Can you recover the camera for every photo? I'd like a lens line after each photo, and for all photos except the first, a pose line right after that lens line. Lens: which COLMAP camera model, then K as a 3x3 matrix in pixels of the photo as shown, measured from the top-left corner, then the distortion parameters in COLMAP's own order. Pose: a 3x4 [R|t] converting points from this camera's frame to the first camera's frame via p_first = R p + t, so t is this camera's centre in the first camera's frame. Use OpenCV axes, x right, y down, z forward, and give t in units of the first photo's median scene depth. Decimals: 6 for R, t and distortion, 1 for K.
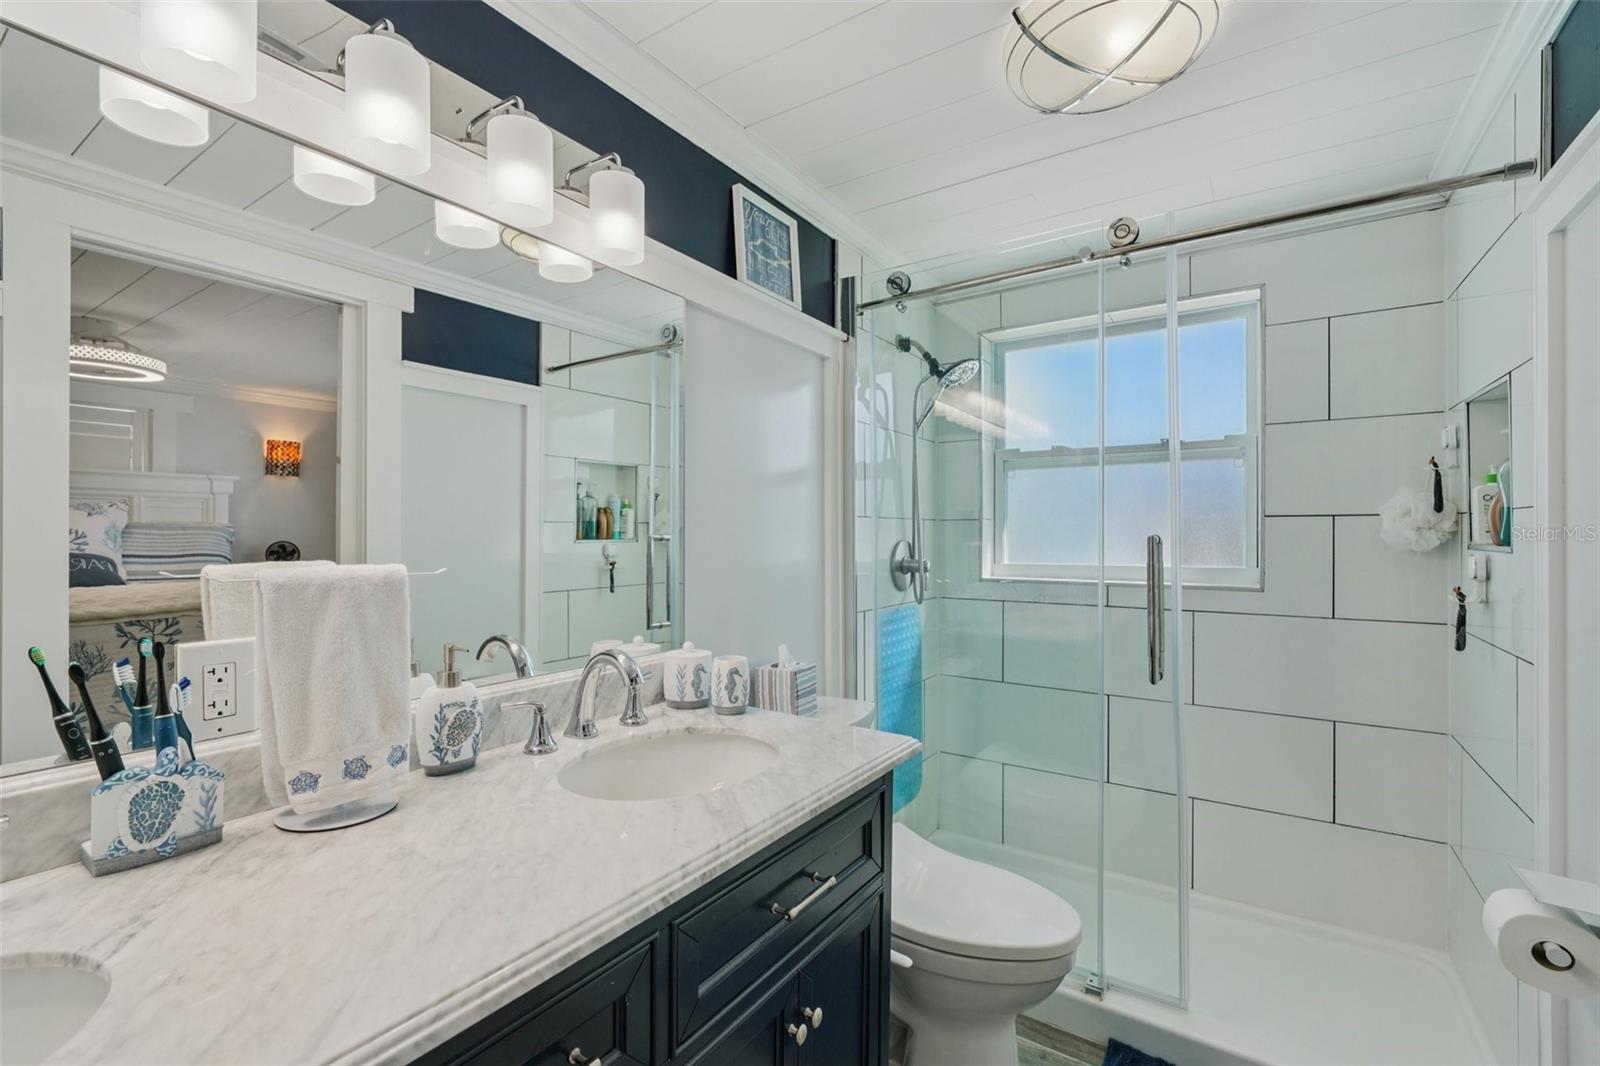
lens RADIAL K [[714.0, 0, 789.8], [0, 714.0, 526.8], [0, 0, 1]] dist [-0.003087, 0.000599]
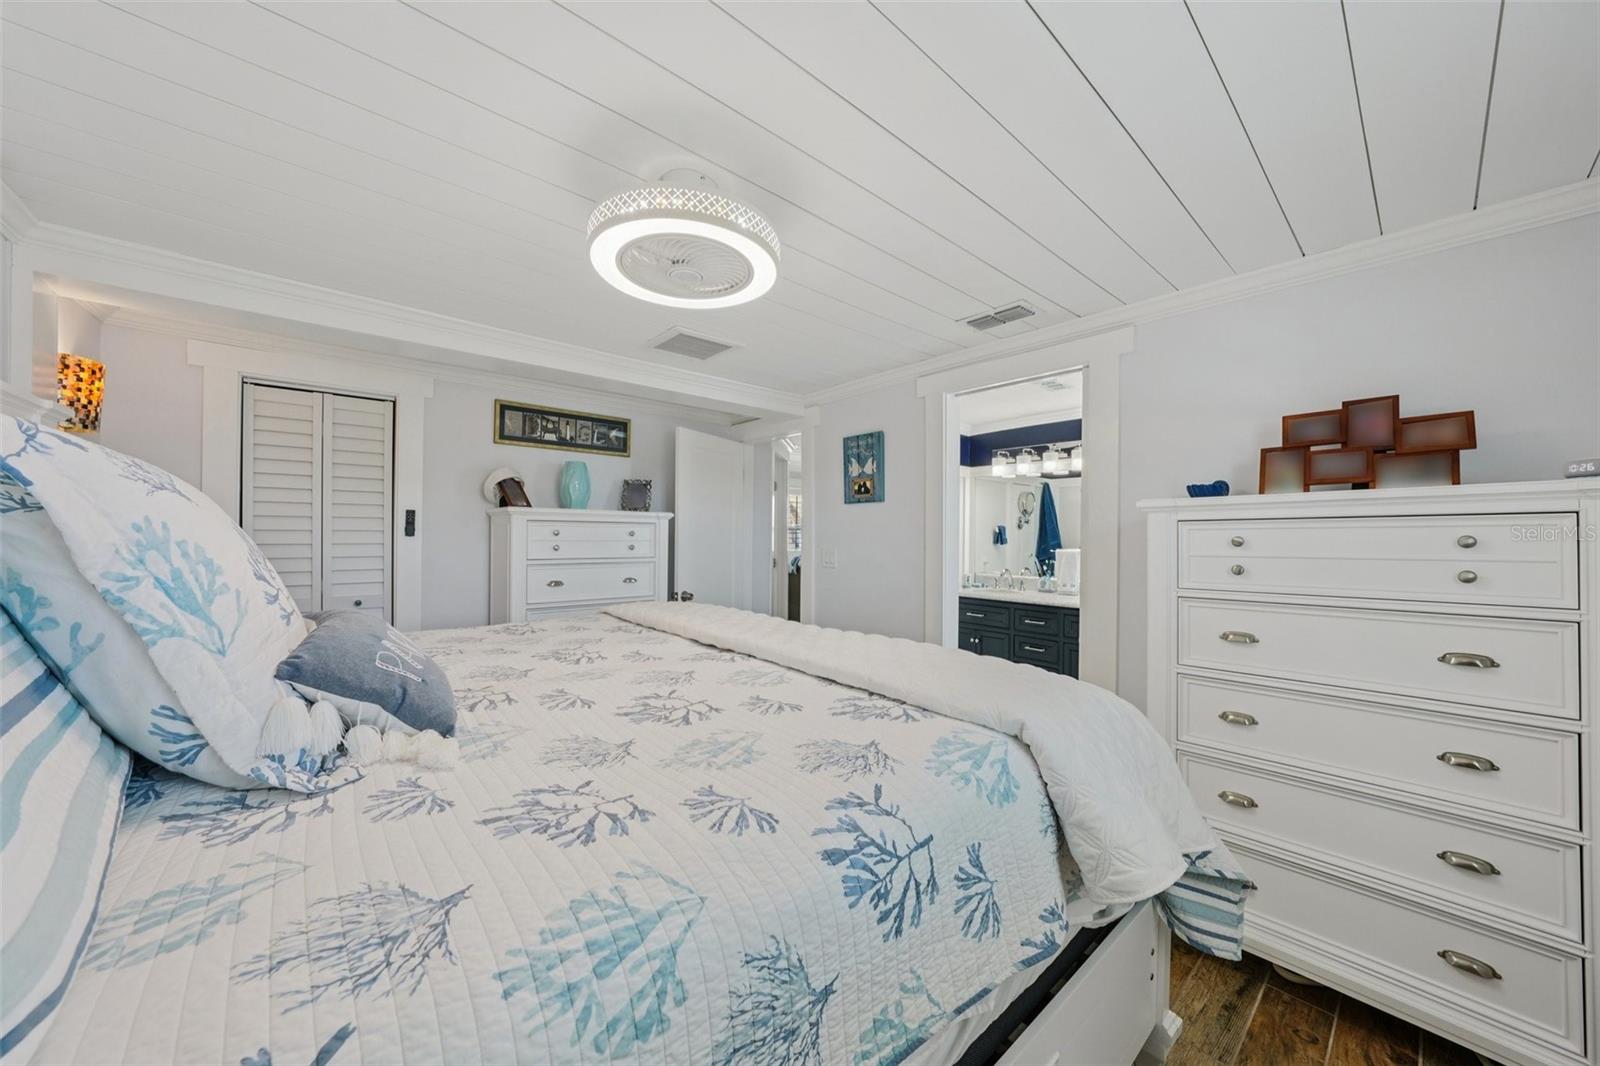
lens RADIAL K [[570.3, 0, 792.8], [0, 570.3, 533.7], [0, 0, 1]] dist [-0.028118, 0.006751]
pose [[-0.262924, -0.004323, -0.964807, 2.028977], [-0.002965, 0.999989, -0.003673, -0.021236], [0.964812, 0.001895, -0.262934, 0.053418]]
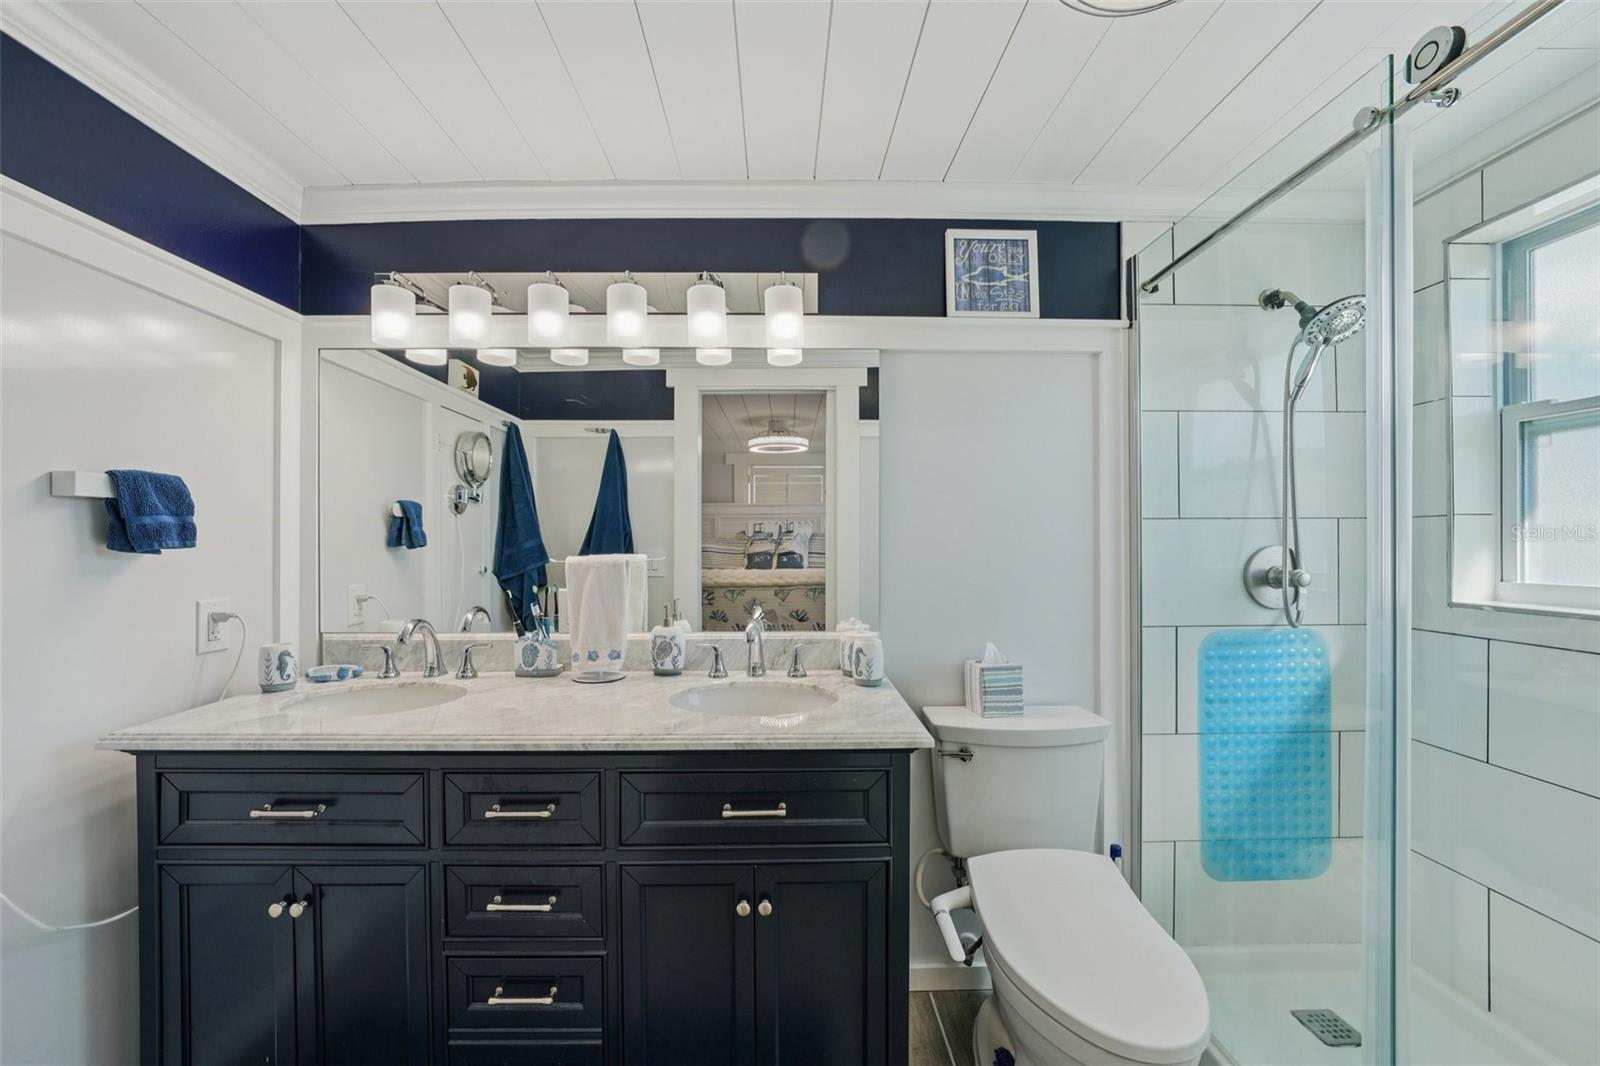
lens RADIAL K [[626.8, 0, 794.0], [0, 626.8, 533.4], [0, 0, 1]] dist [-0.019402, 0.007747]
pose [[0.573131, -0.012105, -0.819374, 0.561706], [0.011397, 0.999912, -0.006800, 0.004916], [0.819384, -0.005441, 0.573219, 0.217388]]
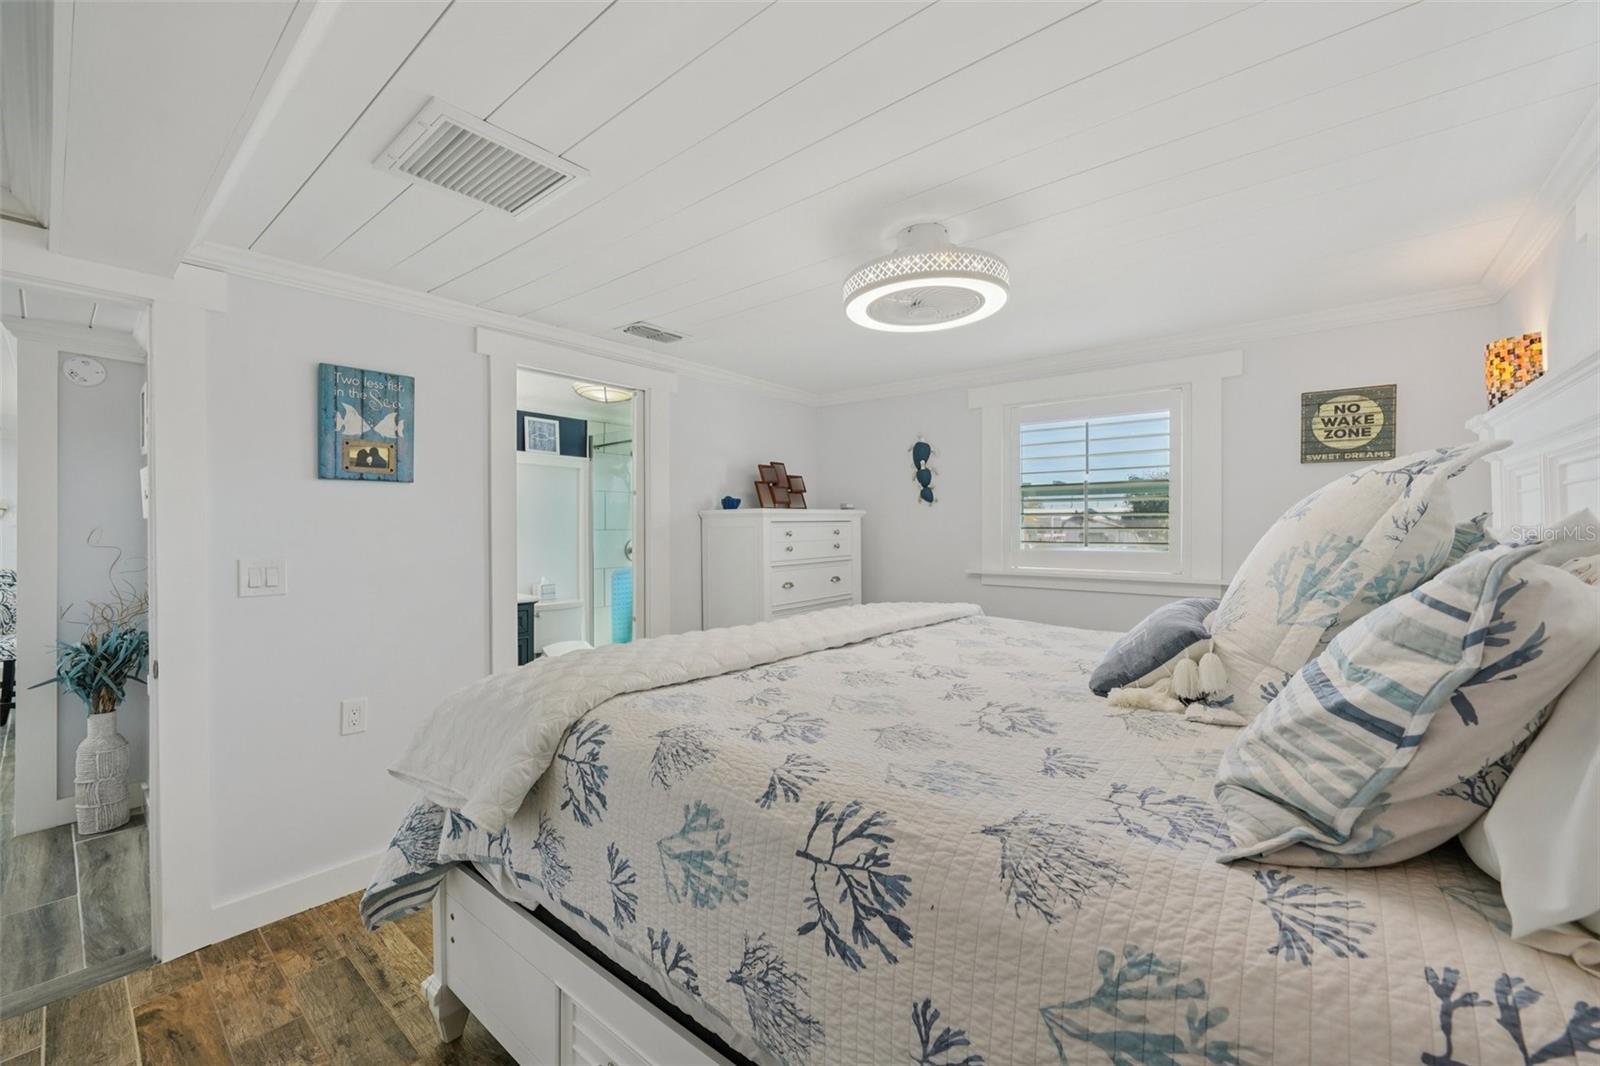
lens RADIAL K [[626.8, 0, 794.0], [0, 626.8, 533.4], [0, 0, 1]] dist [-0.019402, 0.007747]
pose [[0.995090, -0.001896, -0.098957, 1.185254], [0.003364, 0.999887, 0.014672, -0.038946], [0.098918, -0.014933, 0.994984, -1.330341]]
